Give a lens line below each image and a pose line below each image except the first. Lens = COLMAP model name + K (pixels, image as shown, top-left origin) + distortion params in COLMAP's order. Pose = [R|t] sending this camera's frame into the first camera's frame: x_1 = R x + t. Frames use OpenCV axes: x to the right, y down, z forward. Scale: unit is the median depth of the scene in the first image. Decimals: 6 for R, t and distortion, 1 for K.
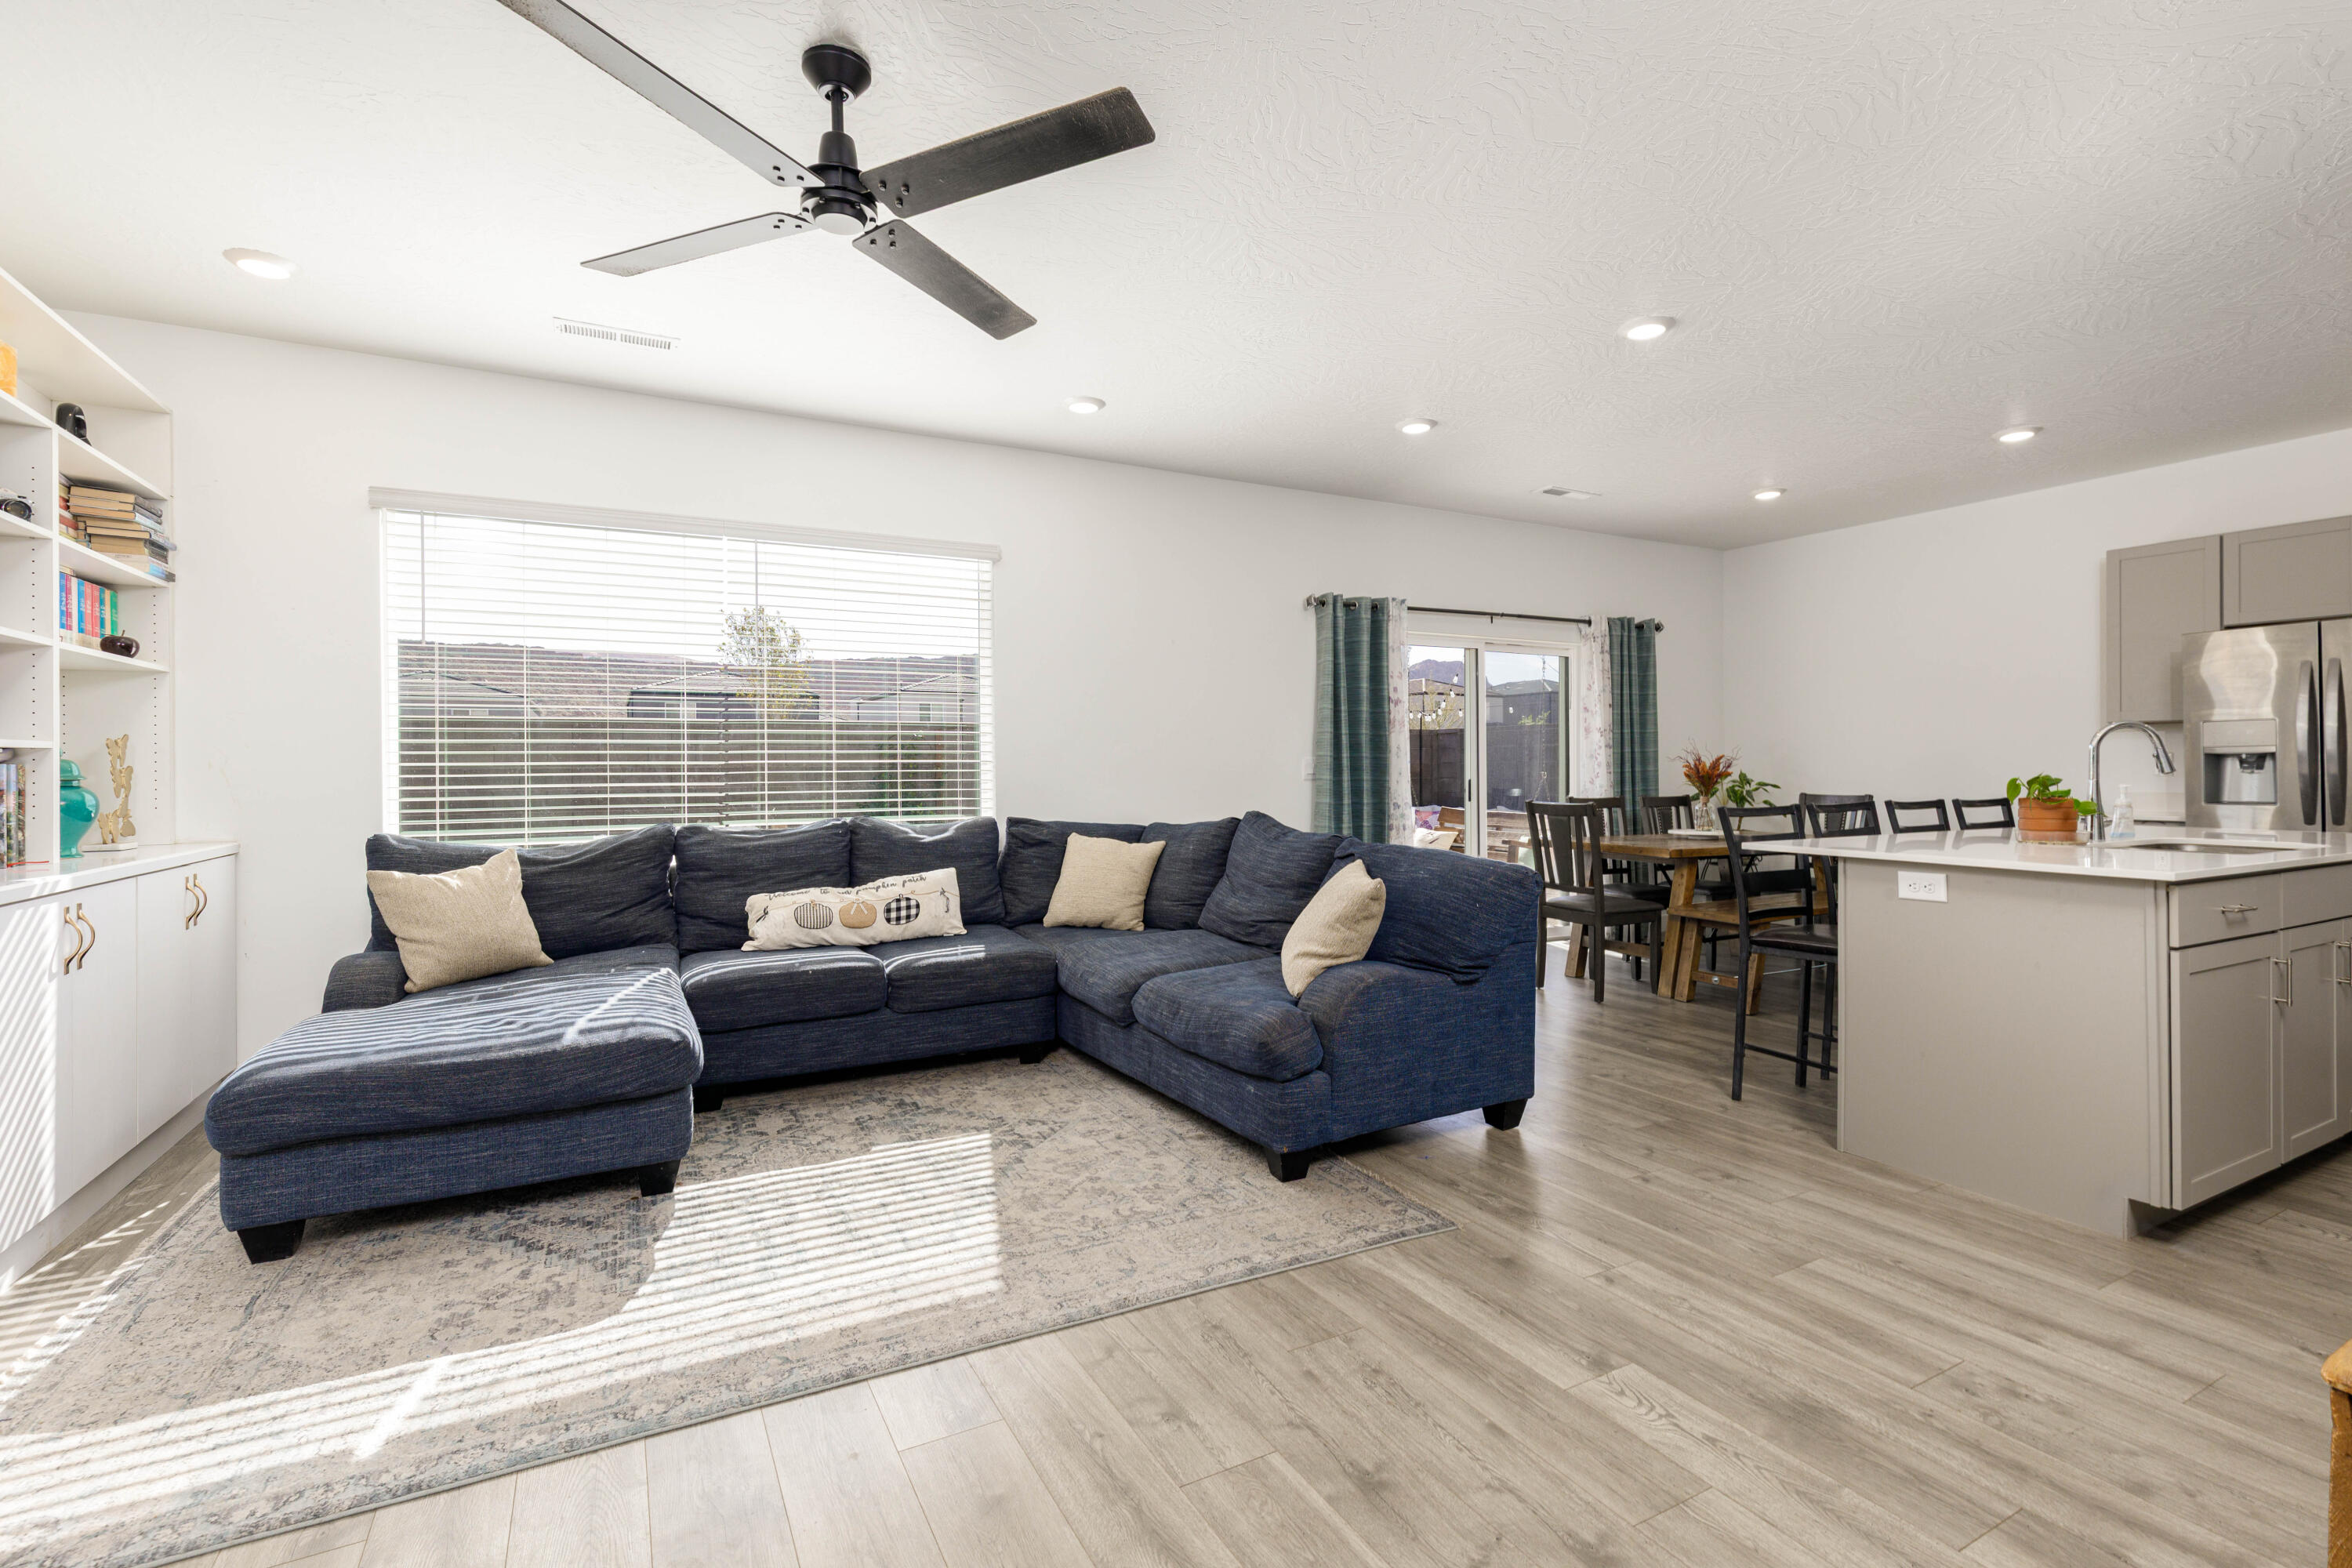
lens RADIAL K [[1051.4, 0, 1173.7], [0, 1051.4, 761.0], [0, 0, 1]] dist [-0.000925, -0.000811]
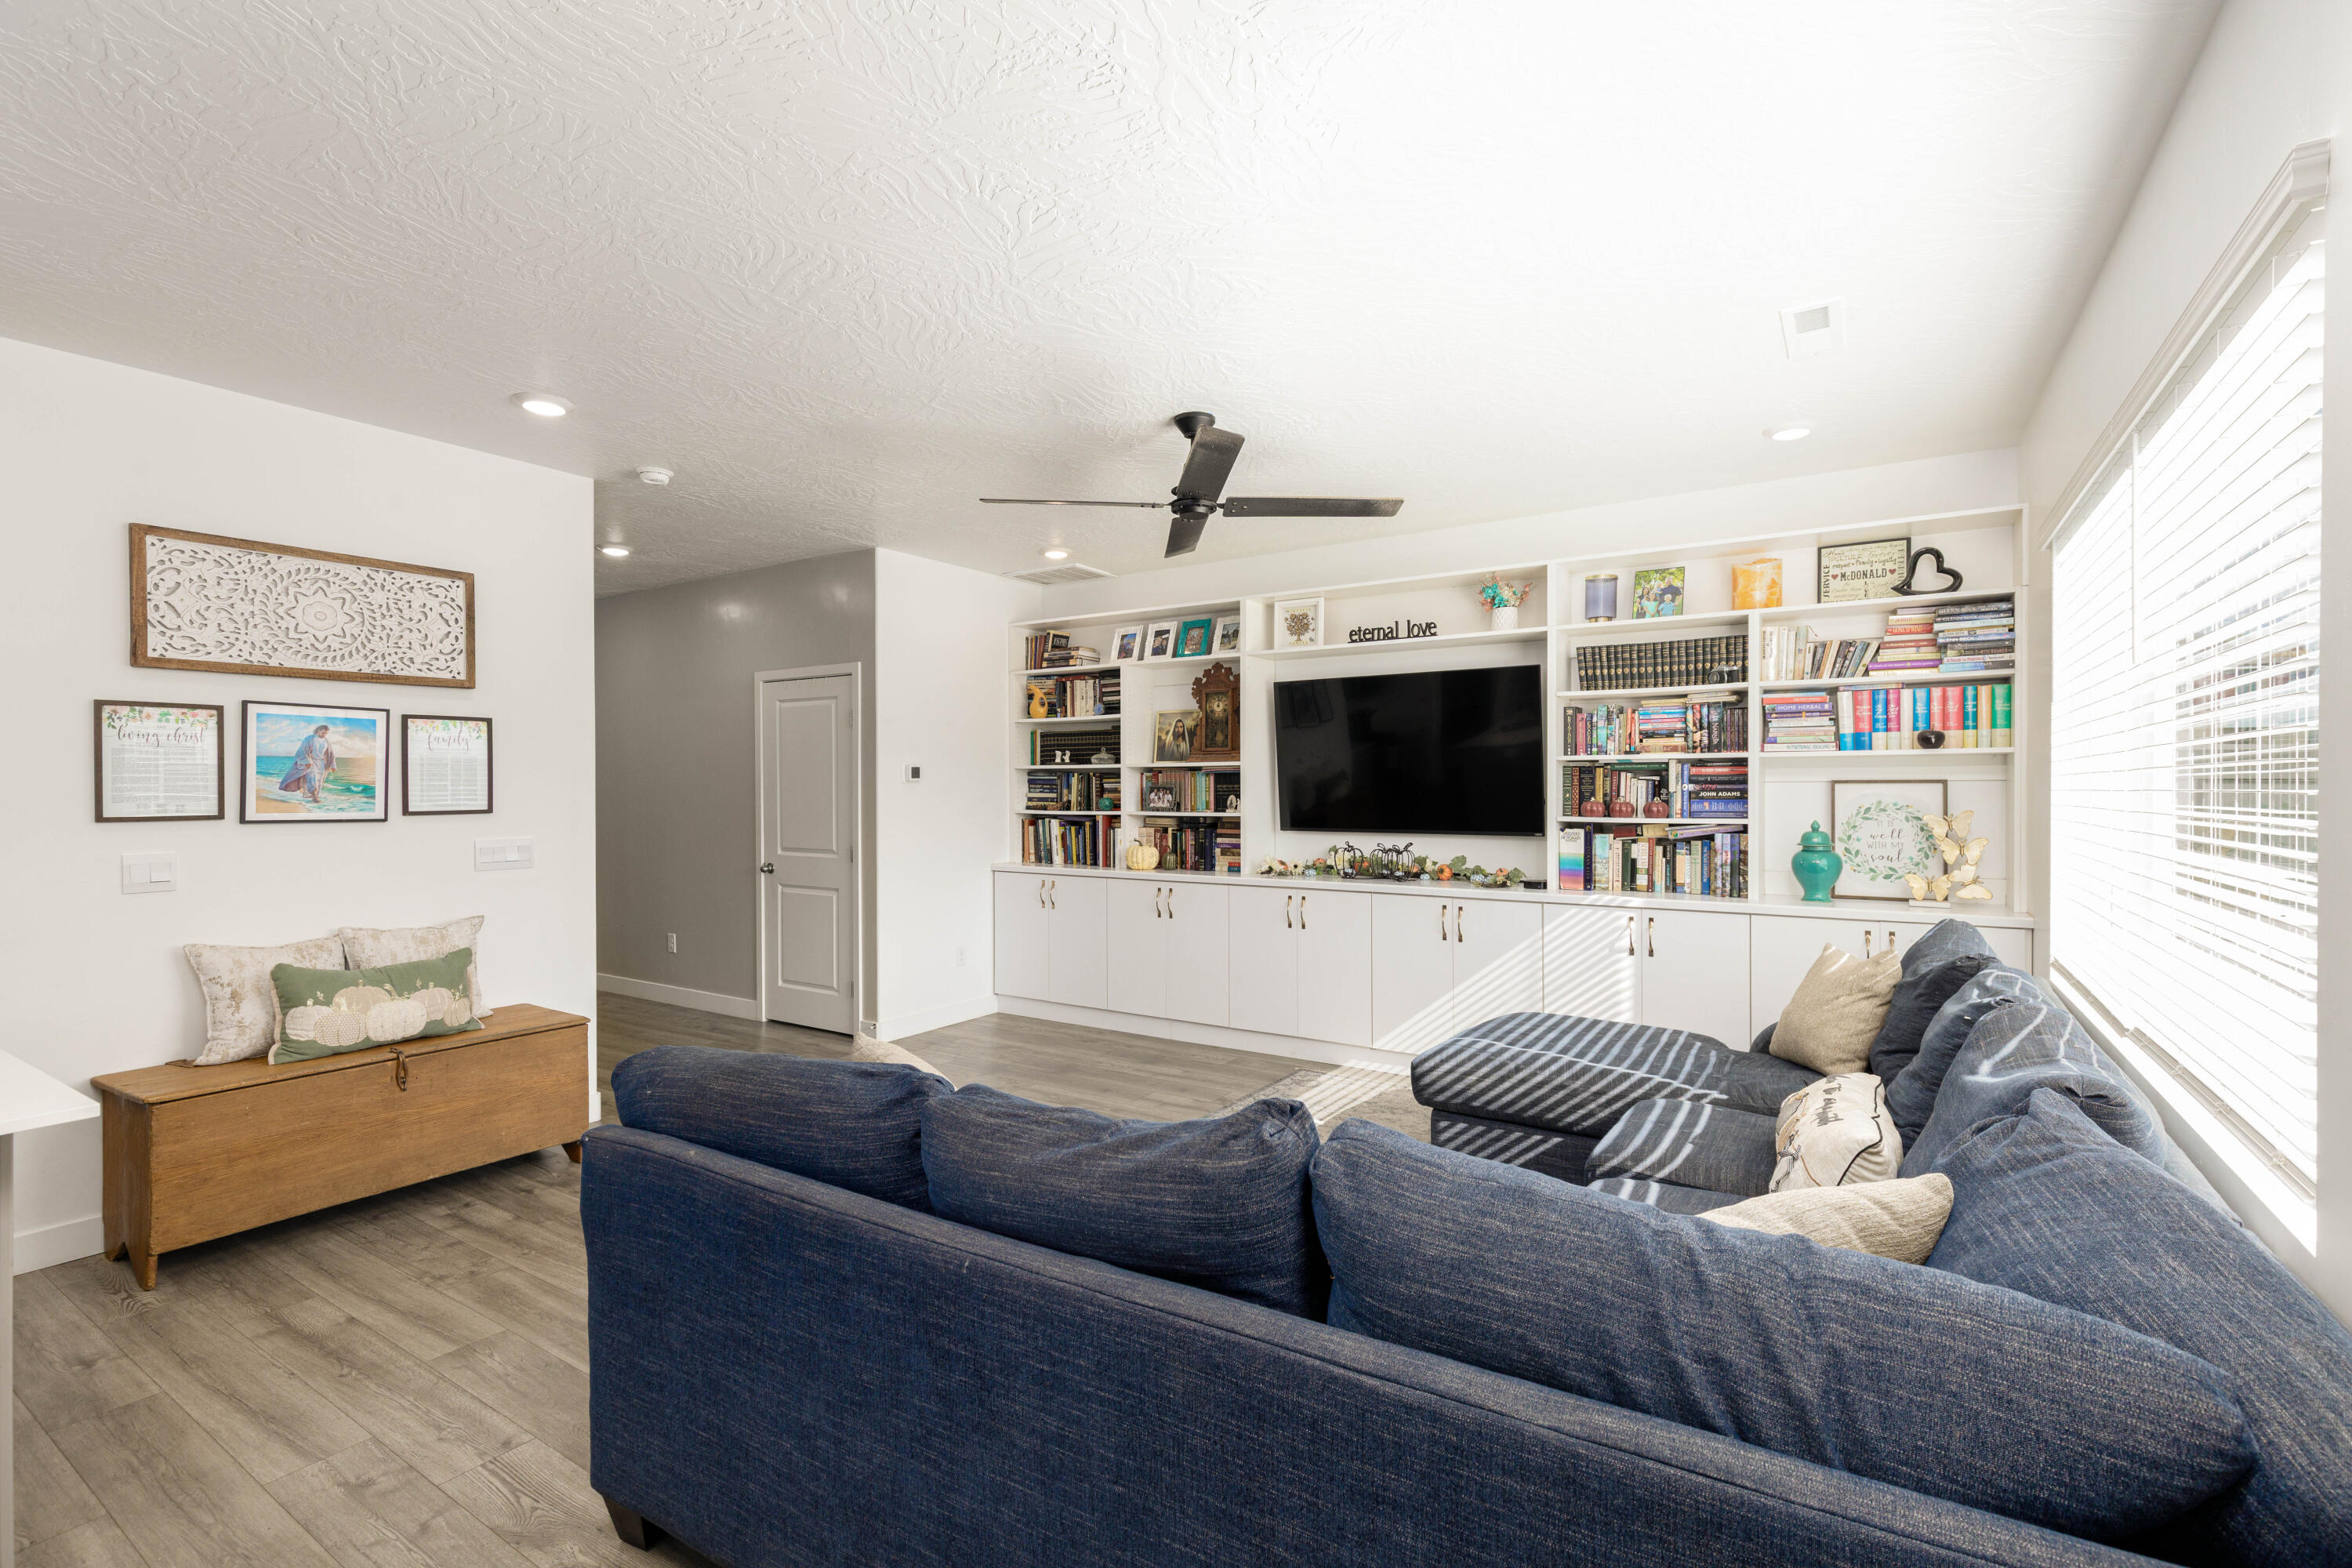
lens RADIAL K [[1051.4, 0, 1180.1], [0, 1051.4, 796.0], [0, 0, 1]] dist [-0.000925, -0.000811]
pose [[-0.878544, 0.013345, -0.477475, 0.319412], [0.011202, 0.999910, 0.007336, -0.060099], [0.477530, 0.001096, -0.878615, 1.610135]]
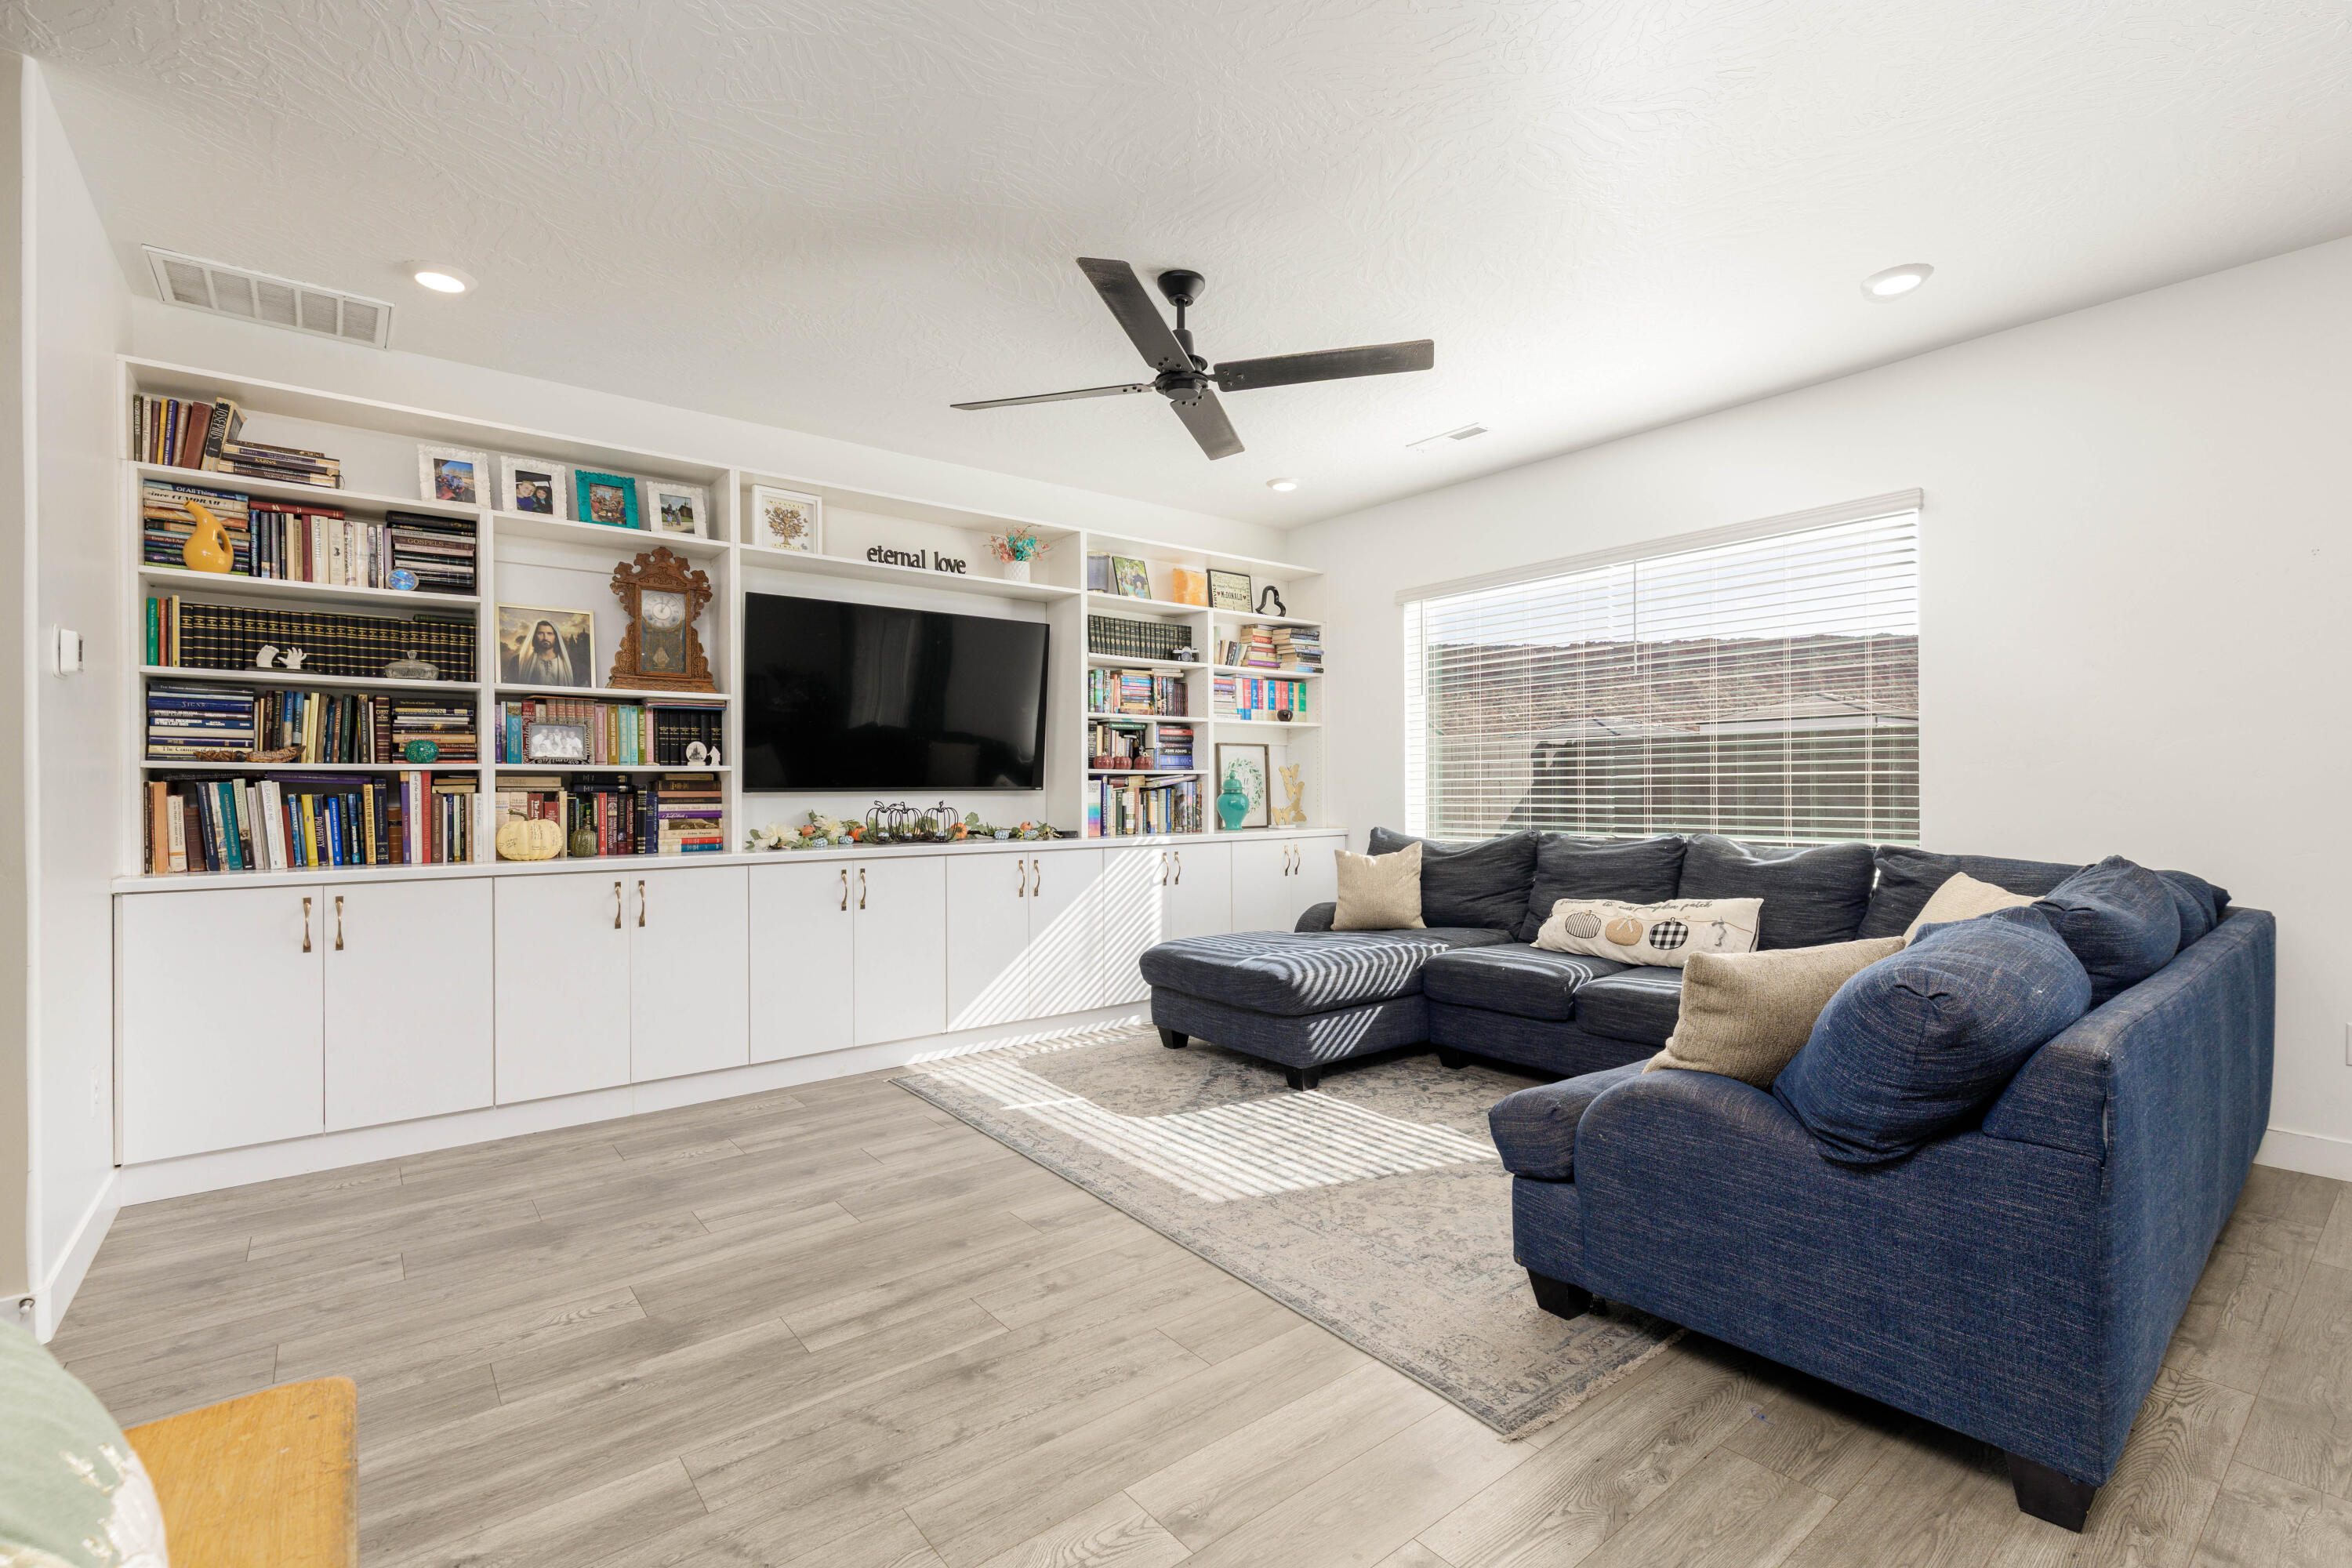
lens RADIAL K [[1051.4, 0, 1207.3], [0, 1051.4, 784.8], [0, 0, 1]] dist [-0.000925, -0.000811]
pose [[0.189580, 0.001481, -0.981864, 0.707121], [0.009868, 0.999945, 0.003413, 0.002152], [0.981816, -0.010336, 0.189555, 0.514815]]
